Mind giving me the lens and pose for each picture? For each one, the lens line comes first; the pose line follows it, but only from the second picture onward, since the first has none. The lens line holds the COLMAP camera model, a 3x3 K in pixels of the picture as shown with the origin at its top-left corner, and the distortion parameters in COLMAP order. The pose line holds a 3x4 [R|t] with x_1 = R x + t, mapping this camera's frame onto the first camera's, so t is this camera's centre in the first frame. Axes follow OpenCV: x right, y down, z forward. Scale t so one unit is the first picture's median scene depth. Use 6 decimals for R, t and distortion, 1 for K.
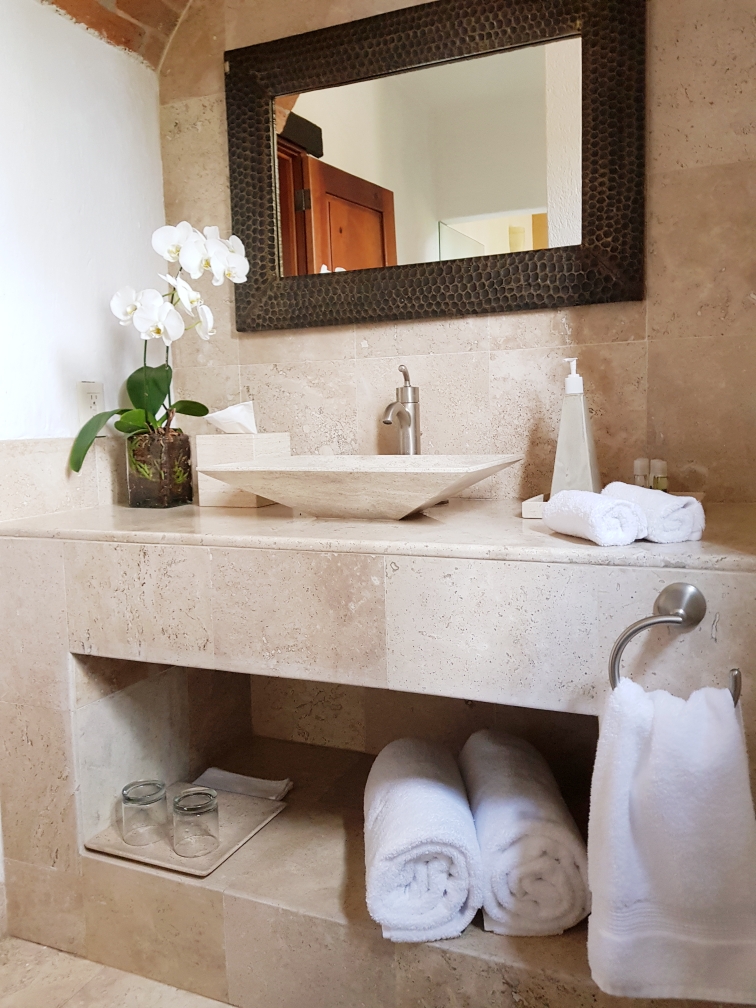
lens RADIAL K [[777.6, 0, 378.0], [0, 777.6, 504.0], [0, 0, 1]] dist [0.090796, -0.130148]
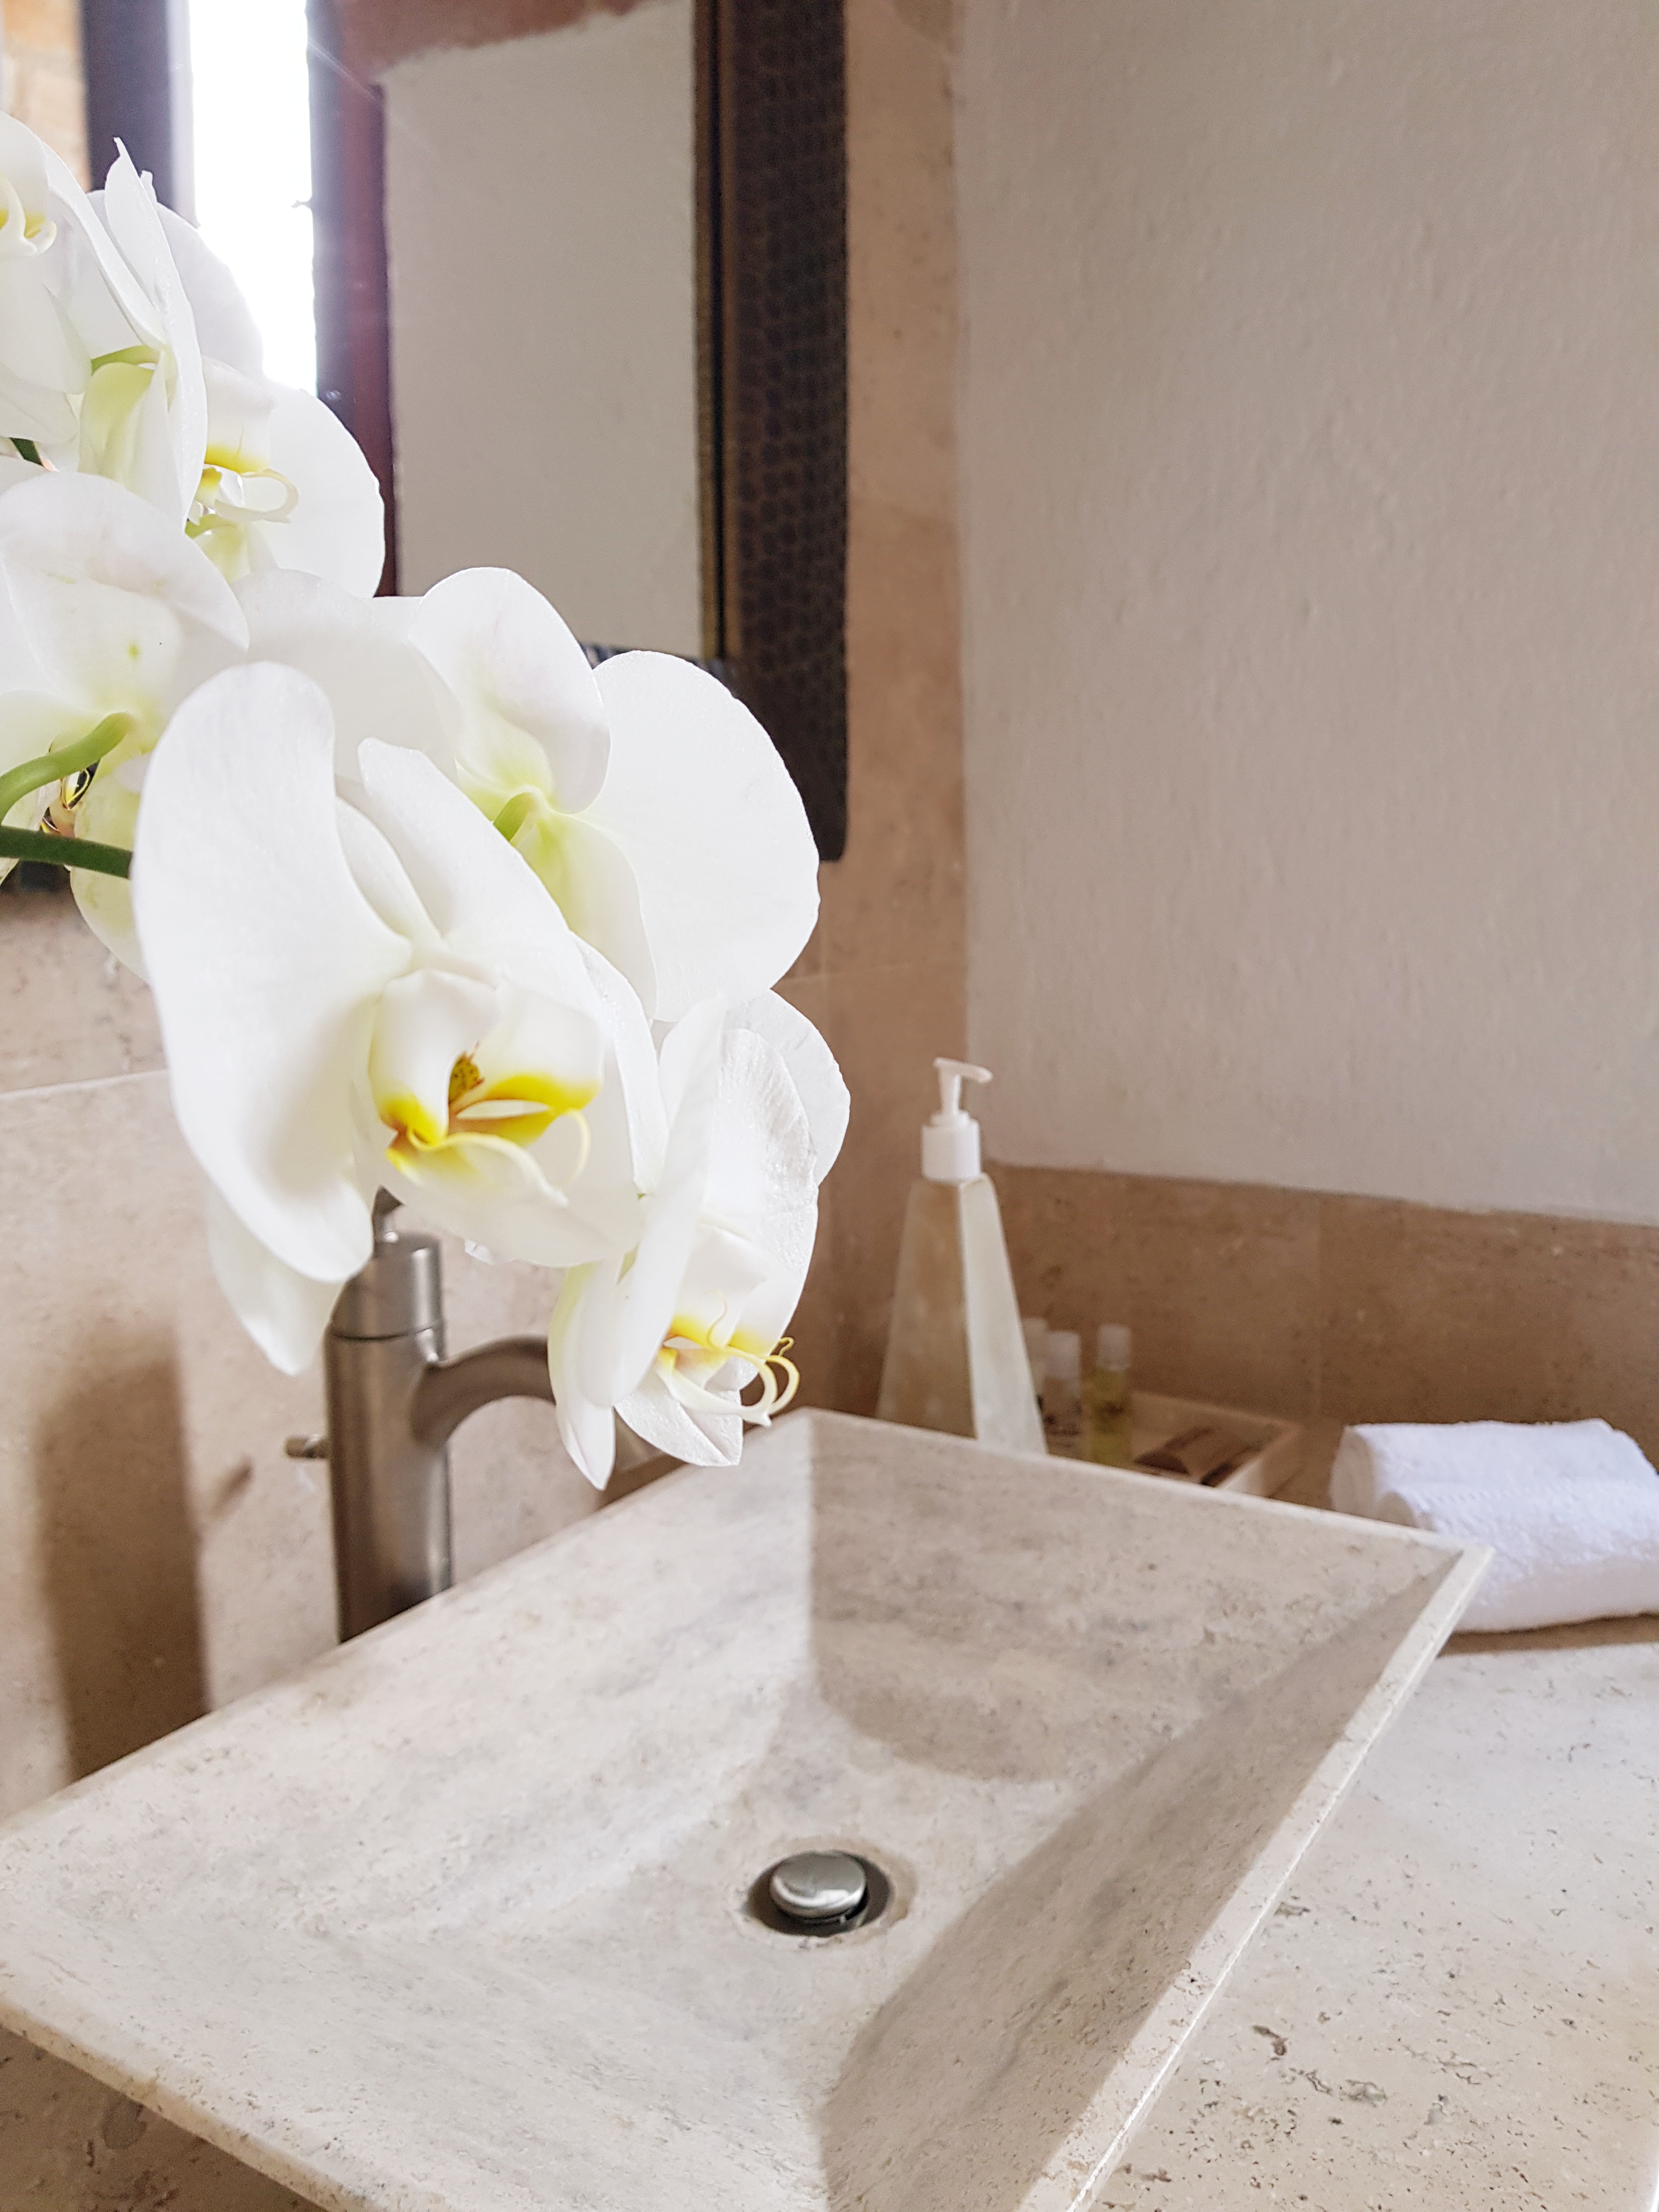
lens RADIAL K [[1706.4, 0, 829.5], [0, 1706.4, 1106.0], [0, 0, 1]] dist [0.090796, -0.130148]
pose [[0.157864, -0.132926, 0.978473, -0.405539], [0.123441, 0.985782, 0.114004, -0.246601], [-0.979715, 0.102787, 0.172028, 0.915239]]
